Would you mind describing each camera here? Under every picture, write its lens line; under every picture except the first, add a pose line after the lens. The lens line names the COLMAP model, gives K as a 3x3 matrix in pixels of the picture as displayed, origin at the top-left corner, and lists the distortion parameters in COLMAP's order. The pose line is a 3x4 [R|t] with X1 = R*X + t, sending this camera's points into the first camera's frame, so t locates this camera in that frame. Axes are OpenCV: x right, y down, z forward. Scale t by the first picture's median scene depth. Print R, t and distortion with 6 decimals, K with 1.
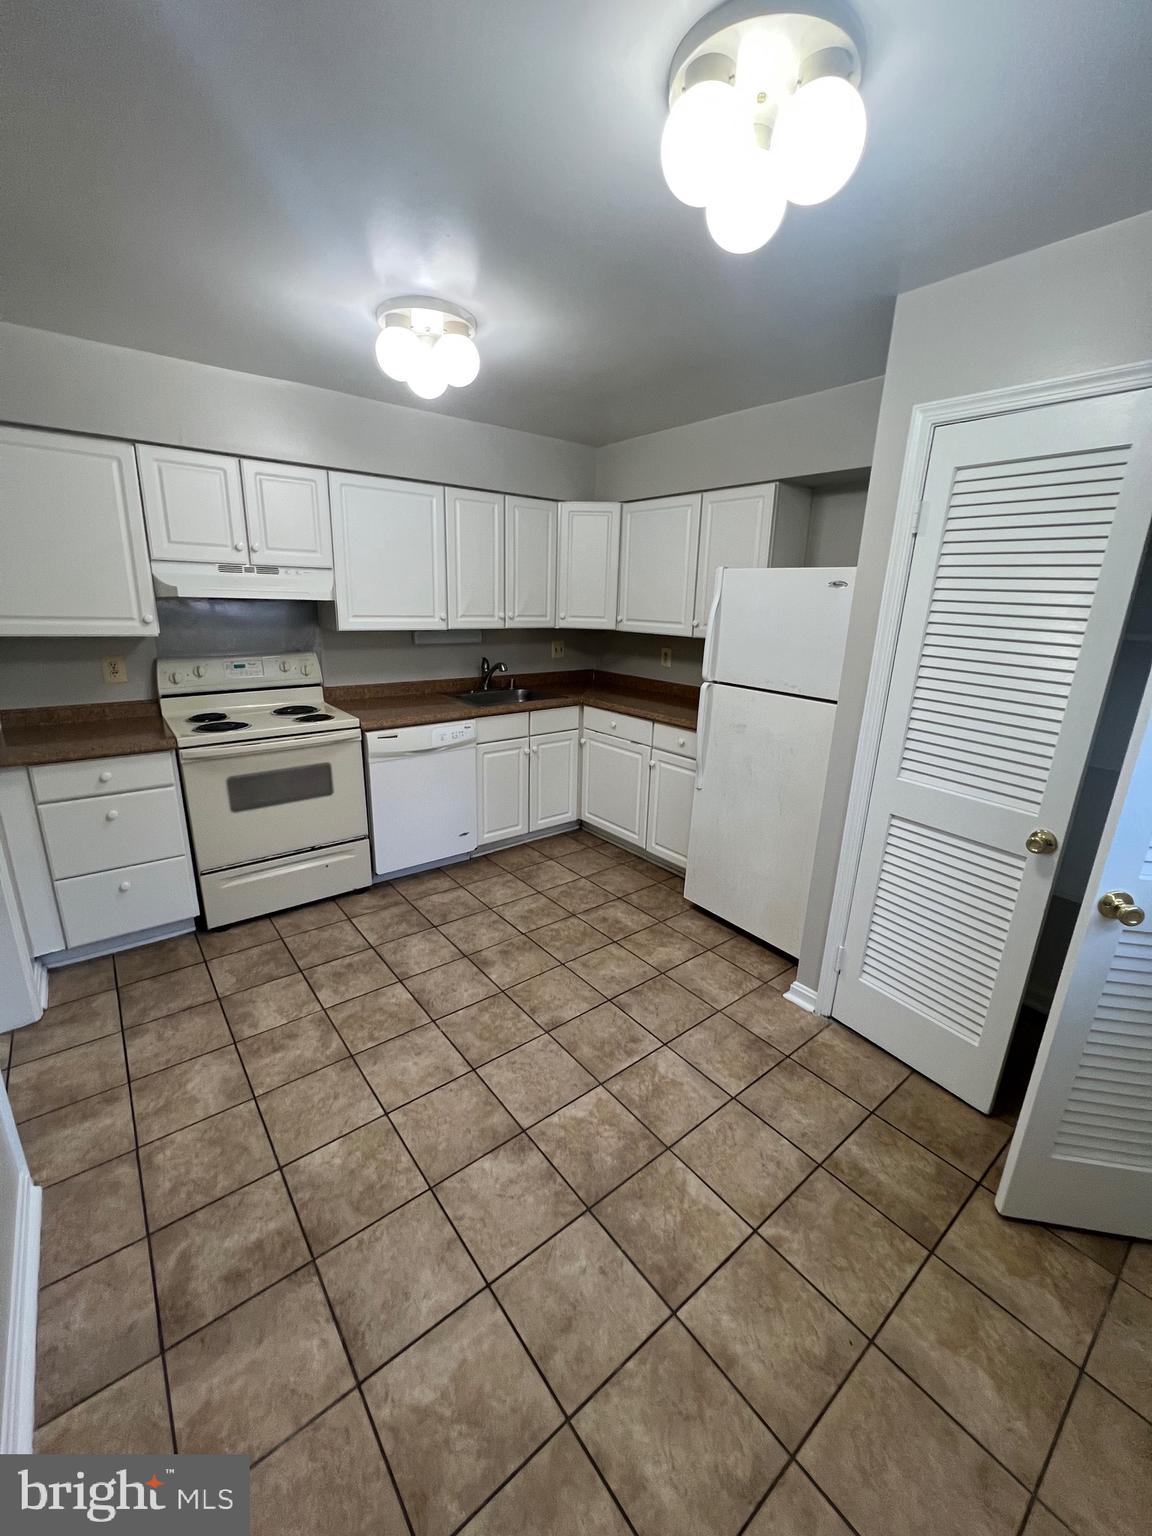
lens RADIAL K [[613.4, 0, 578.1], [0, 613.4, 764.7], [0, 0, 1]] dist [-0.001786, 0.000107]
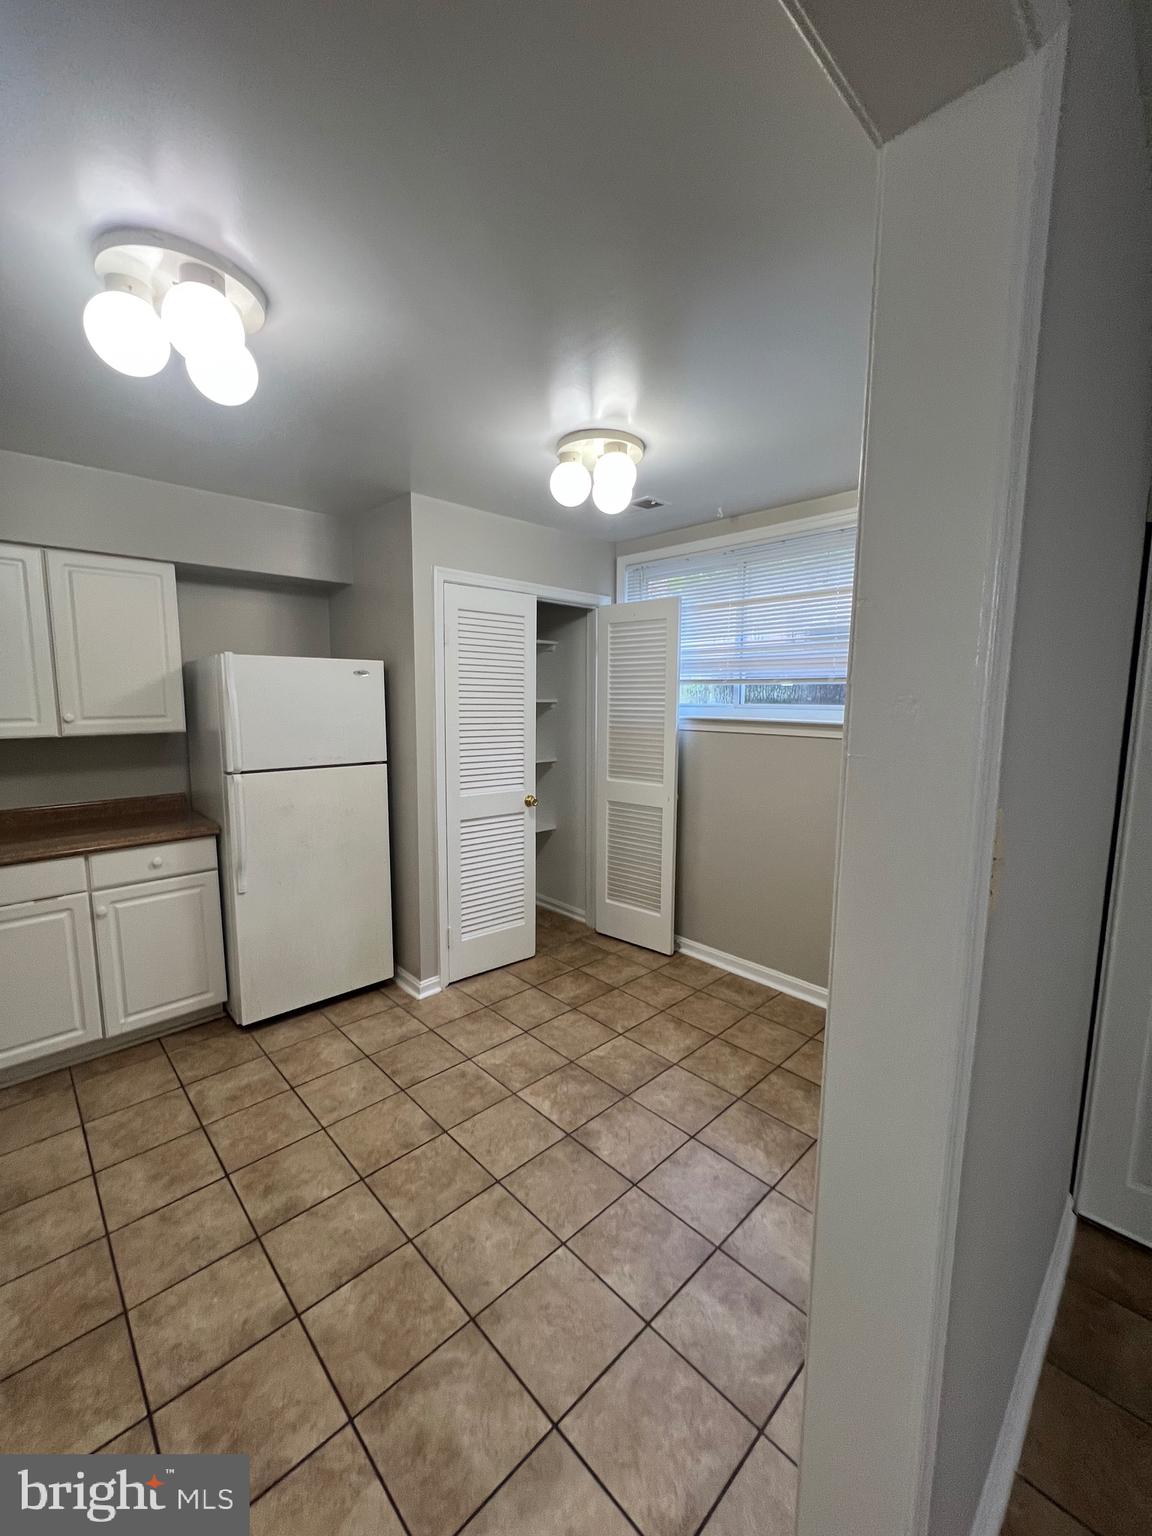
lens RADIAL K [[614.3, 0, 578.7], [0, 614.3, 764.9], [0, 0, 1]] dist [-0.001046, -0.000208]
pose [[-0.095131, -0.142992, 0.985141, -0.750096], [0.260131, 0.951672, 0.163253, -0.167057], [-0.960876, 0.271796, -0.053337, 0.564680]]
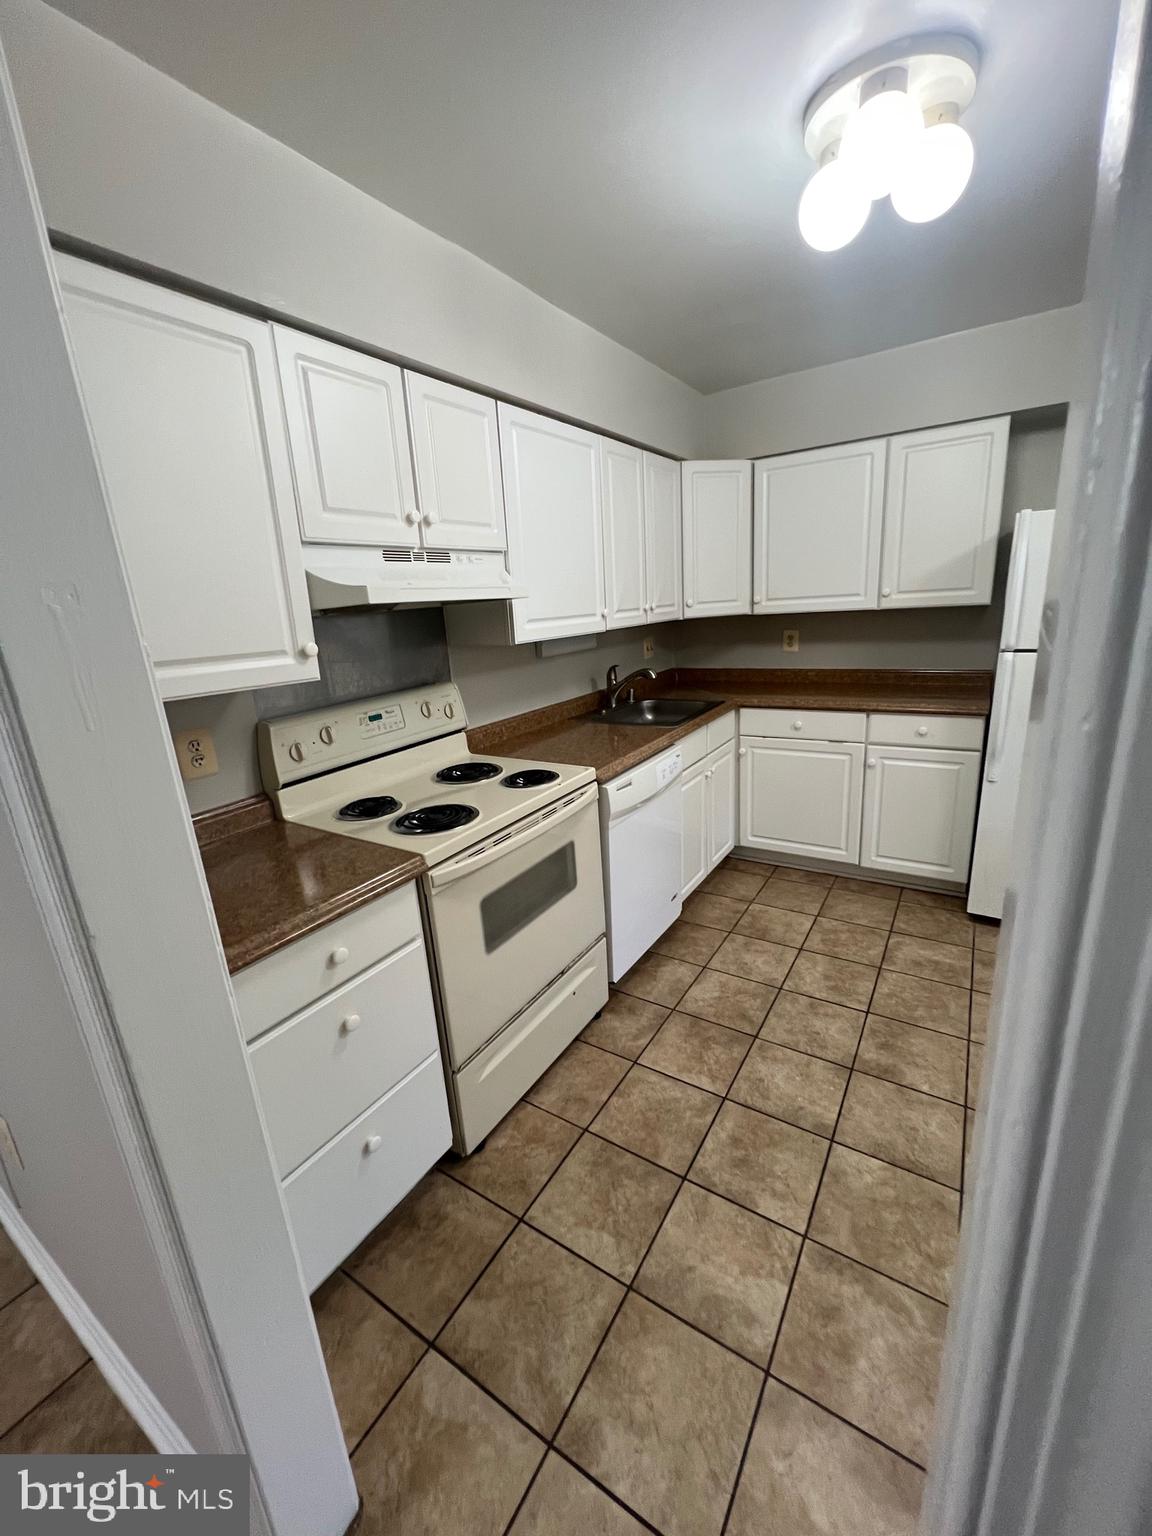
lens RADIAL K [[614.3, 0, 578.7], [0, 614.3, 764.9], [0, 0, 1]] dist [-0.001046, -0.000208]
pose [[0.943194, -0.167034, 0.287202, -0.610189], [0.170024, 0.985330, 0.014686, -0.097235], [-0.285442, 0.034980, 0.957758, 0.383820]]
